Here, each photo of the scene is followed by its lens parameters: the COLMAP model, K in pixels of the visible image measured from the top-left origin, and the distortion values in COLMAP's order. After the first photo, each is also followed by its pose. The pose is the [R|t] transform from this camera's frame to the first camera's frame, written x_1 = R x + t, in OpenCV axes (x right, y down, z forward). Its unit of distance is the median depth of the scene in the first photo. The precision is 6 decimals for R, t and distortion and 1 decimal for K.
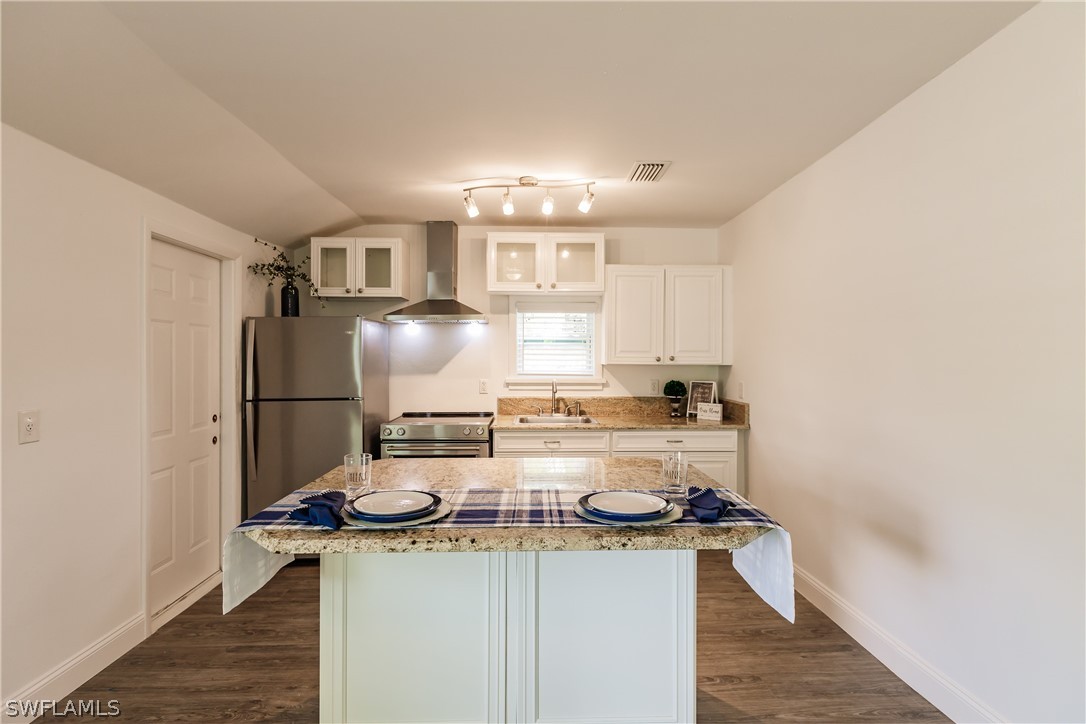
lens RADIAL K [[540.3, 0, 544.7], [0, 540.3, 358.0], [0, 0, 1]] dist [-0.000541, -0.000082]
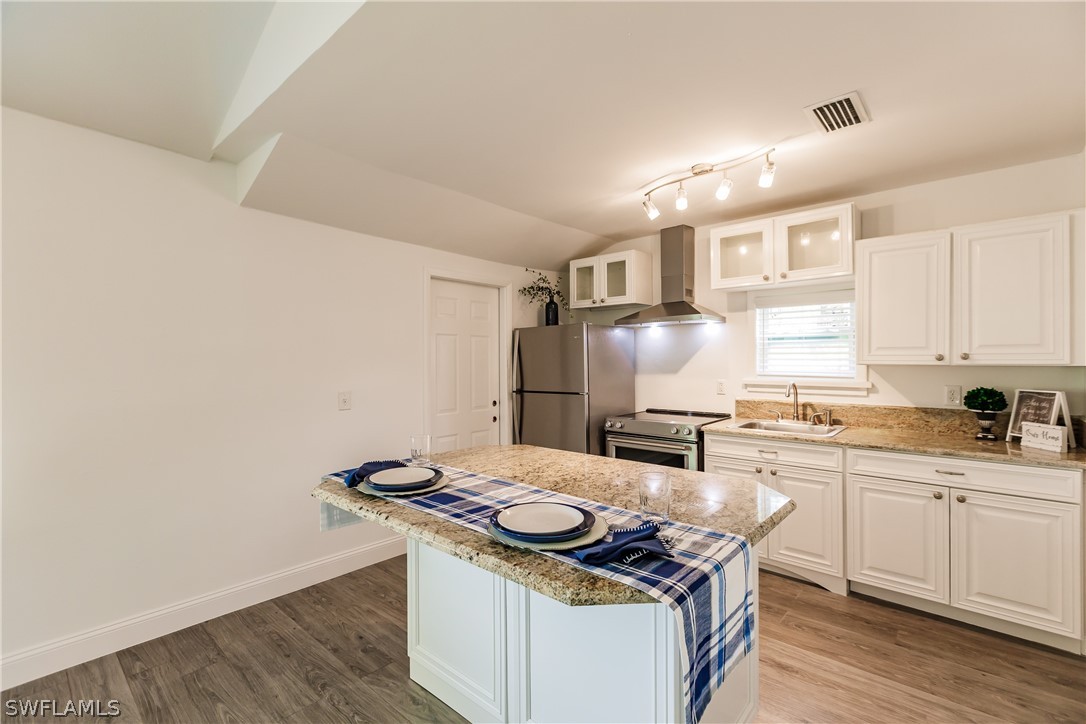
lens RADIAL K [[478.6, 0, 538.3], [0, 478.6, 359.0], [0, 0, 1]] dist [-0.001461, -0.000482]
pose [[0.727050, -0.006492, -0.686554, 0.259271], [0.006593, 0.999975, -0.002475, 0.002127], [0.686553, -0.002727, 0.727075, 0.156699]]
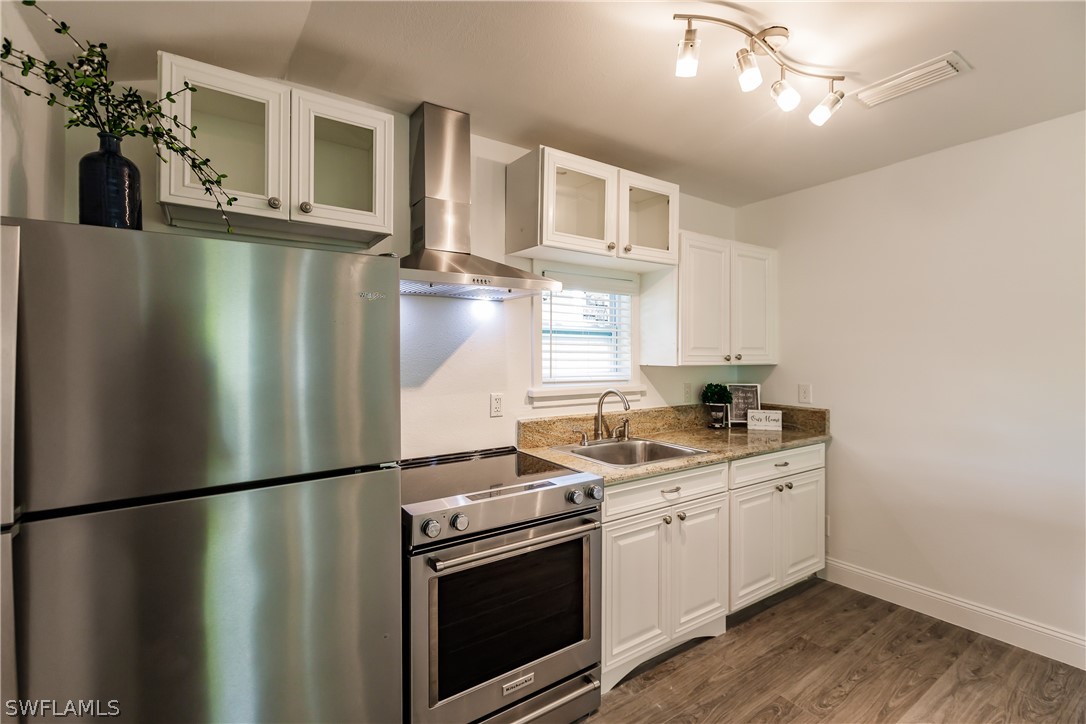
lens RADIAL K [[478.6, 0, 549.6], [0, 478.6, 349.7], [0, 0, 1]] dist [-0.001461, -0.000482]
pose [[0.840688, 0.003113, 0.541511, -0.380790], [0.000566, 0.999978, -0.006627, -0.005730], [-0.541520, 0.005878, 0.840667, 0.557855]]
